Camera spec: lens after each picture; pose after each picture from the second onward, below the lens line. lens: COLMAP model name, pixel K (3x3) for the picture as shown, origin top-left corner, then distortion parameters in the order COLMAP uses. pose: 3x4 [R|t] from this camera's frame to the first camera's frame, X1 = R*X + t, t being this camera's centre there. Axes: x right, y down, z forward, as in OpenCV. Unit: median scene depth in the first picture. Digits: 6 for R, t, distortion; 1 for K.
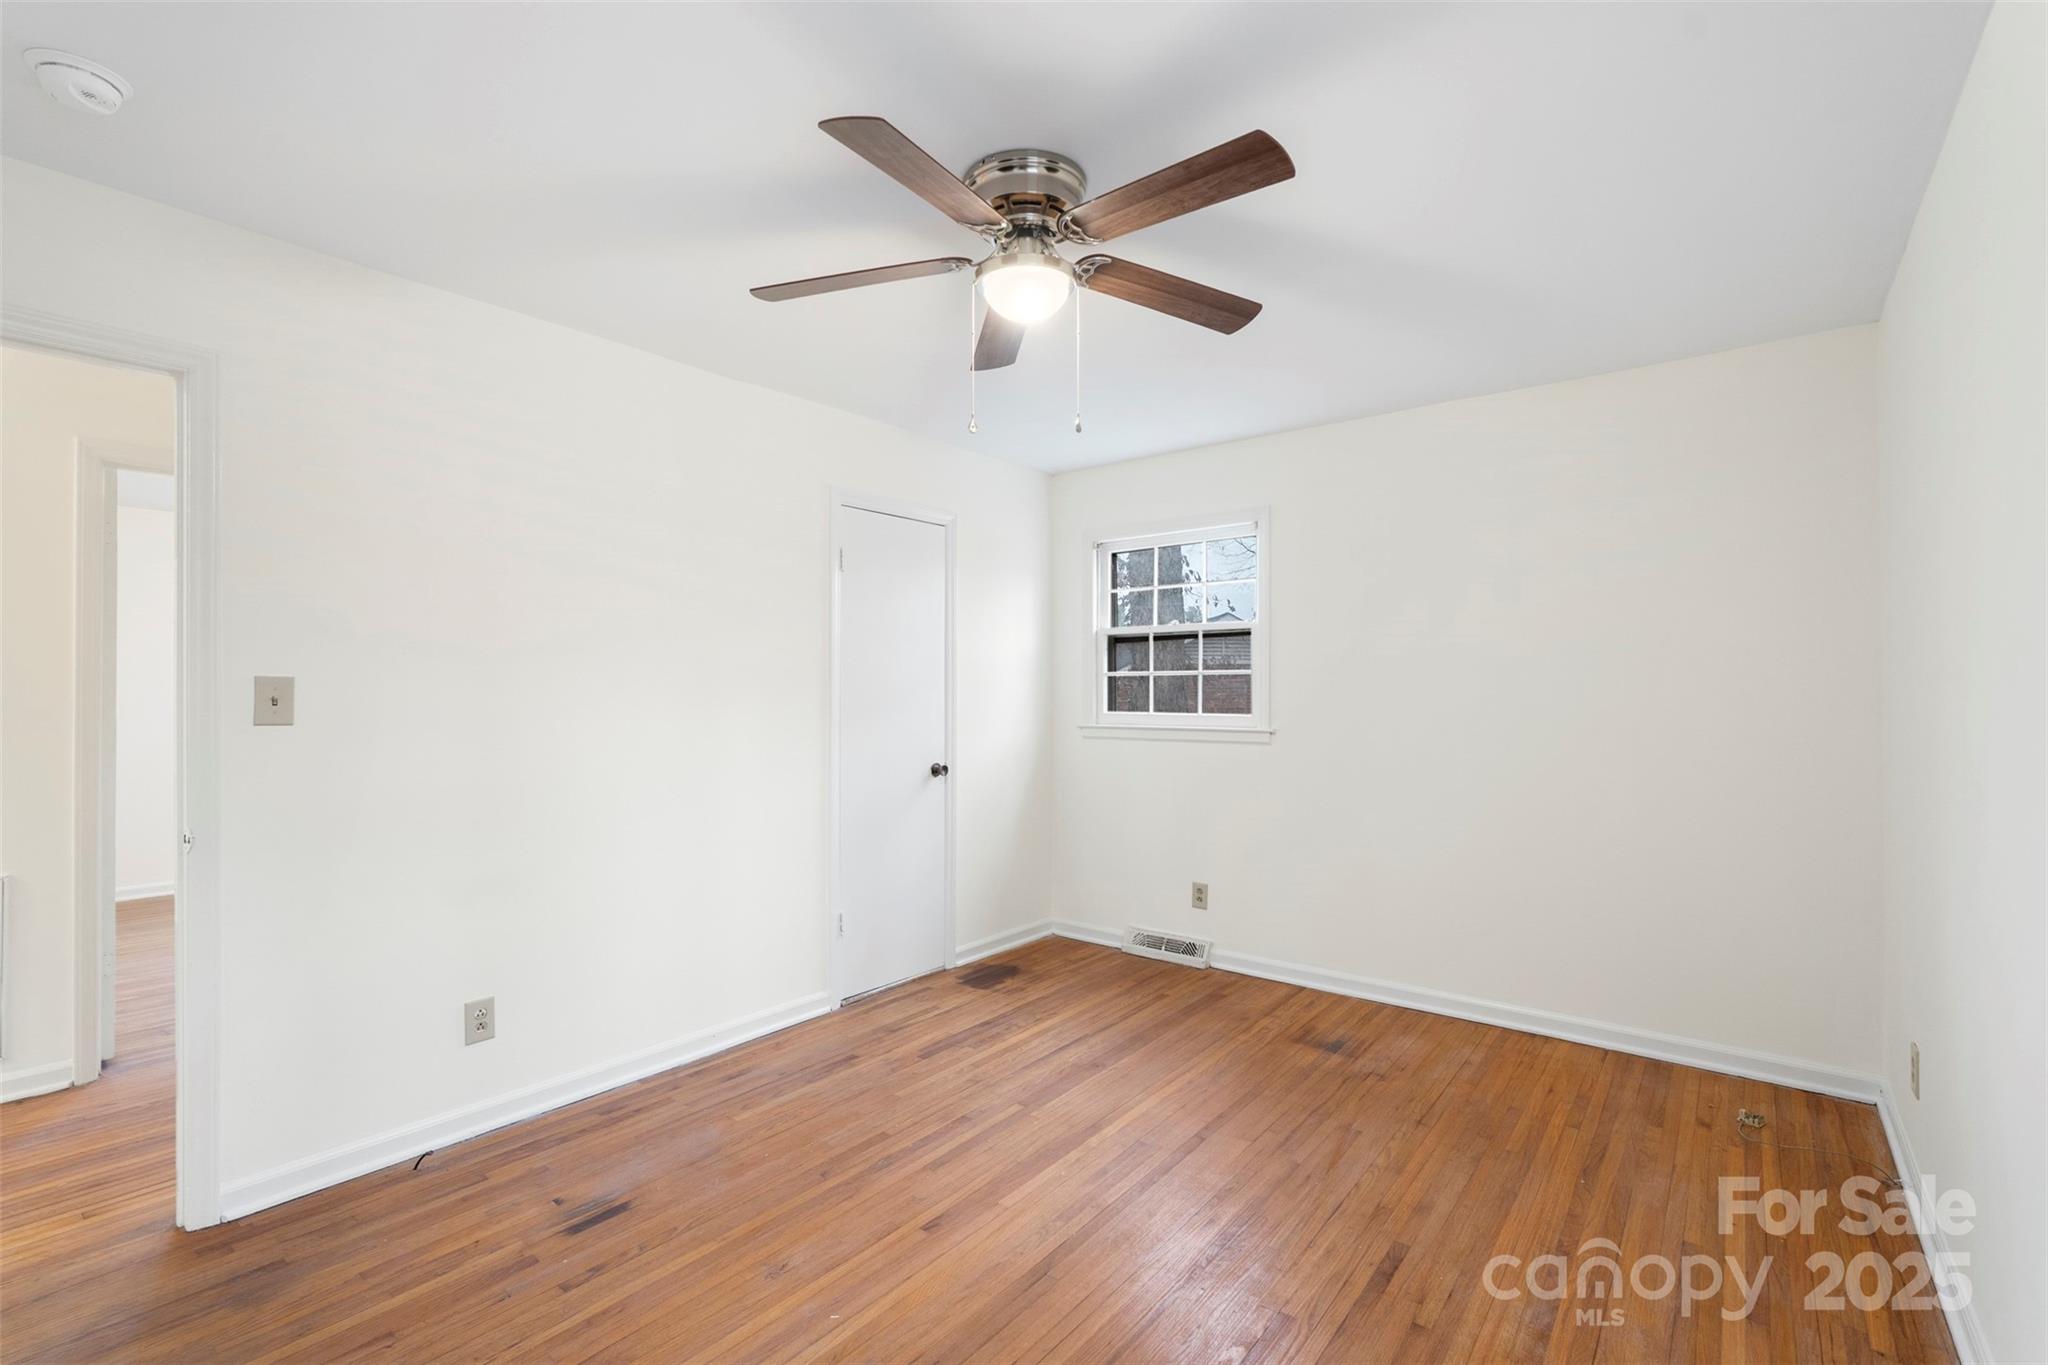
lens RADIAL K [[908.1, 0, 1025.9], [0, 908.1, 689.6], [0, 0, 1]] dist [-0.000646, 0.001247]
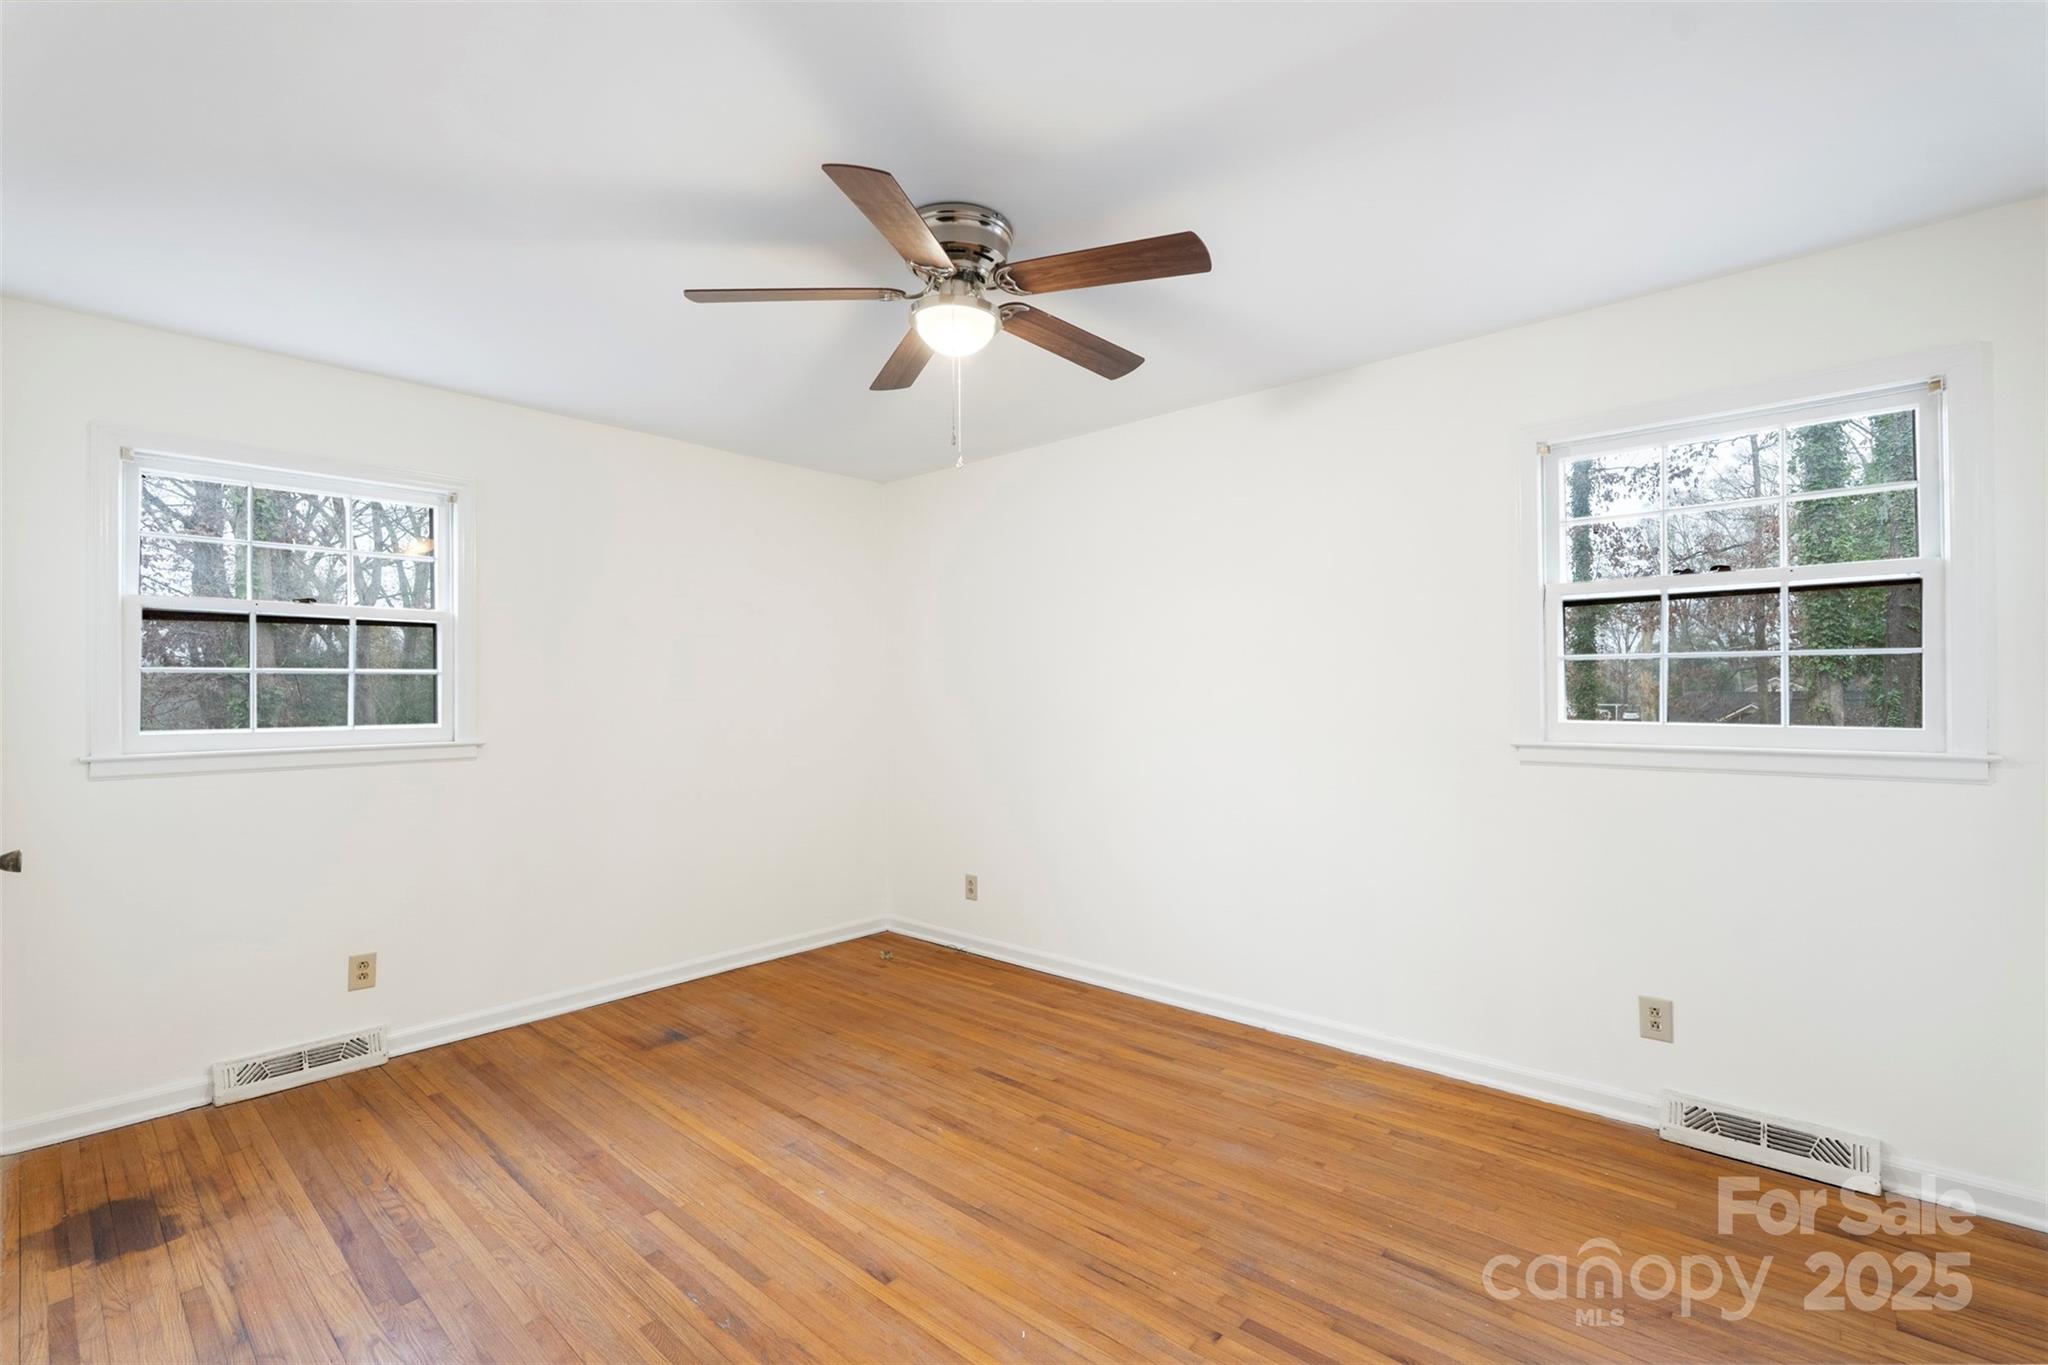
lens RADIAL K [[908.1, 0, 1028.1], [0, 908.1, 683.9], [0, 0, 1]] dist [-0.000646, 0.001247]
pose [[0.056204, 0.010515, 0.998364, -0.614249], [0.004544, 0.999931, -0.010787, 0.002323], [-0.998409, 0.005143, 0.056152, 0.484153]]
